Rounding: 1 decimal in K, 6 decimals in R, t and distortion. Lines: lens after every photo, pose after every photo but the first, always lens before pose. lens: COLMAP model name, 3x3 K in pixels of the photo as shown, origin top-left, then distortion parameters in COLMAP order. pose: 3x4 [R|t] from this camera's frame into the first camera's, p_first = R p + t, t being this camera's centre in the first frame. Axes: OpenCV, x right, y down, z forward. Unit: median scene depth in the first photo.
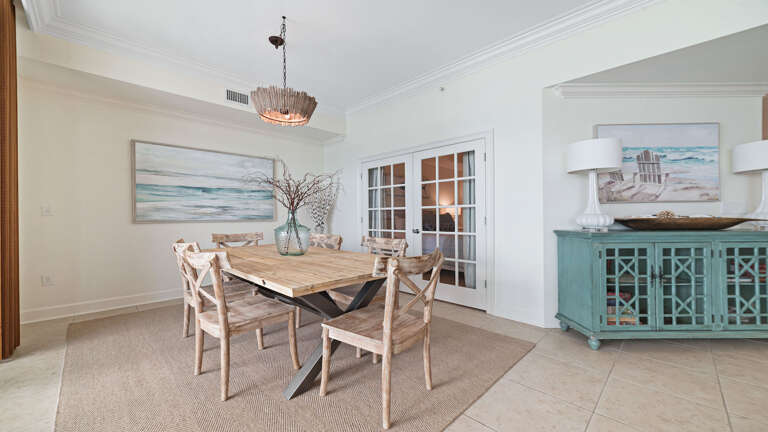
lens RADIAL K [[295.9, 0, 384.2], [0, 295.9, 217.6], [0, 0, 1]] dist [-0.000207, -0.000016]
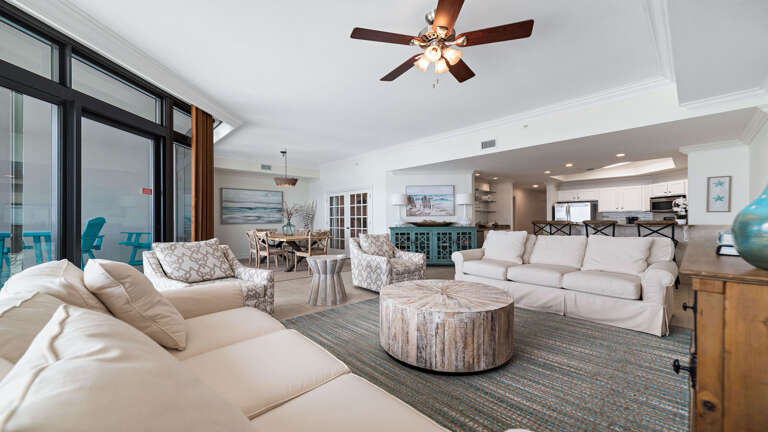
lens RADIAL K [[295.9, 0, 383.4], [0, 295.9, 219.3], [0, 0, 1]] dist [-0.000207, -0.000016]
pose [[0.999471, 0.000476, -0.032517, 0.605465], [-0.000607, 0.999992, -0.004021, -0.013327], [0.032515, 0.004039, 0.999463, -1.578685]]
